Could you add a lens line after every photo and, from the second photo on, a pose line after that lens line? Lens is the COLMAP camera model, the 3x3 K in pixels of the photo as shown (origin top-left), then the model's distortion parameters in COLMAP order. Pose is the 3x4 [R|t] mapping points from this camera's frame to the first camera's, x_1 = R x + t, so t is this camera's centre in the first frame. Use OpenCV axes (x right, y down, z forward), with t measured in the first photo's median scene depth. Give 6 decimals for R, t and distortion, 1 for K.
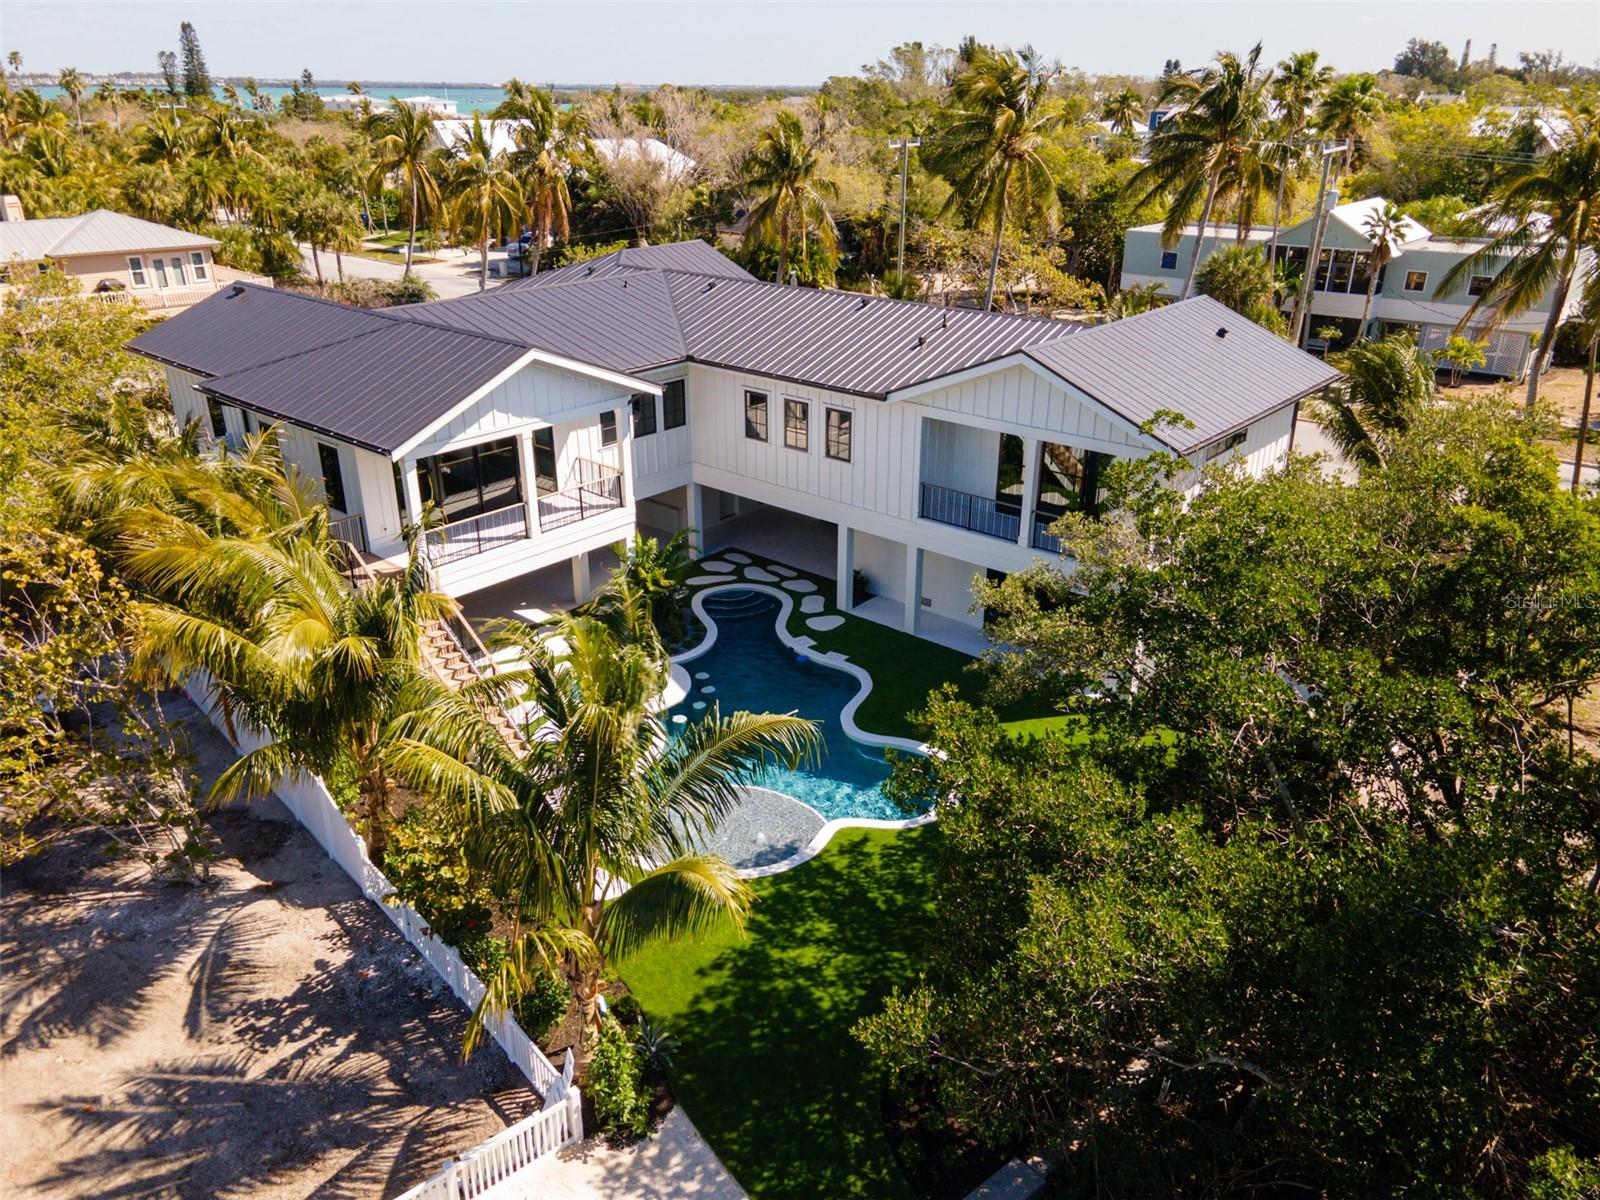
lens RADIAL K [[1148.9, 0, 809.5], [0, 1148.9, 603.4], [0, 0, 1]] dist [0.031716, 0.019053]
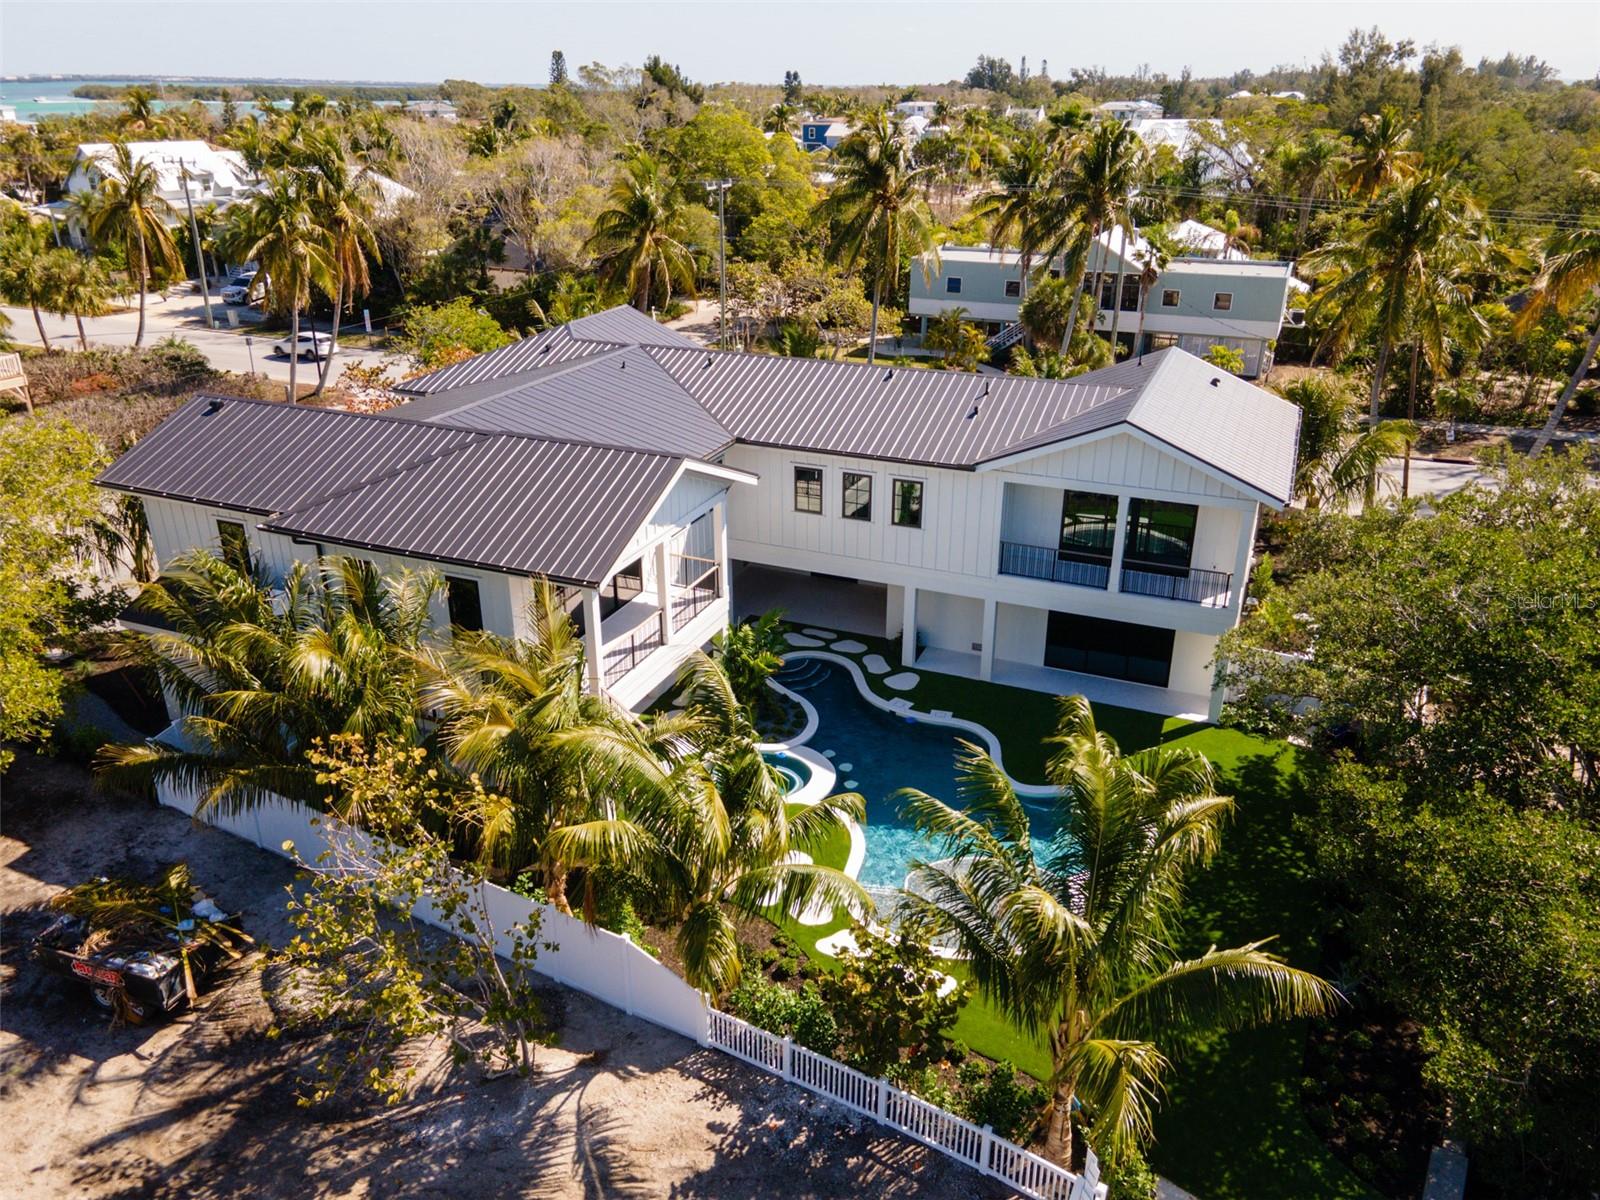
lens RADIAL K [[1148.9, 0, 800.7], [0, 1148.9, 598.0], [0, 0, 1]] dist [0.031716, 0.019053]
pose [[0.949357, -0.124780, 0.288361, -0.372639], [0.125349, 0.991974, 0.016567, -0.088596], [-0.288114, 0.020417, 0.957378, 0.024585]]
